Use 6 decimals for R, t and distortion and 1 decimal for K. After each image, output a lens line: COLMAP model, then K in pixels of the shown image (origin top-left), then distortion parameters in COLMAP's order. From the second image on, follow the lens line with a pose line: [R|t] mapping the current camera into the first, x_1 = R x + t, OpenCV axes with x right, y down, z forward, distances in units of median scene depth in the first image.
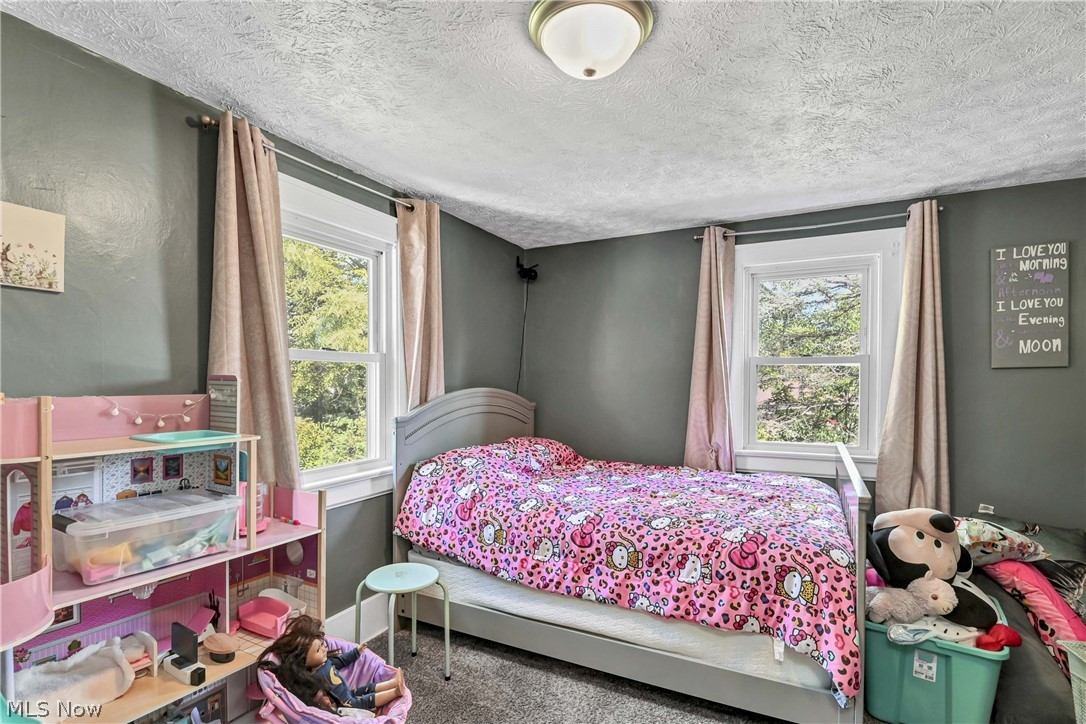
lens RADIAL K [[531.3, 0, 543.9], [0, 531.3, 389.3], [0, 0, 1]] dist [0.000014, -0.000115]
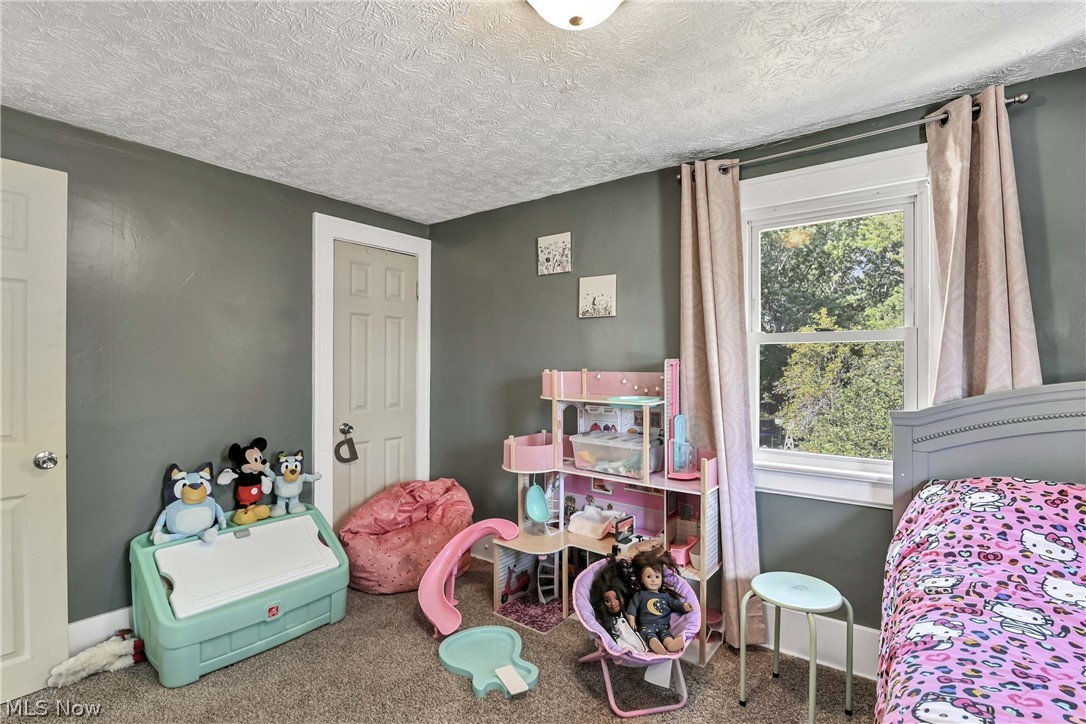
lens RADIAL K [[511.3, 0, 543.0], [0, 511.3, 362.0], [0, 0, 1]] dist [-0.000083, -0.000129]
pose [[-0.175136, -0.007215, -0.984518, 0.836350], [-0.017447, 0.999839, -0.004224, -0.007298], [0.984390, 0.016437, -0.175234, 0.986216]]
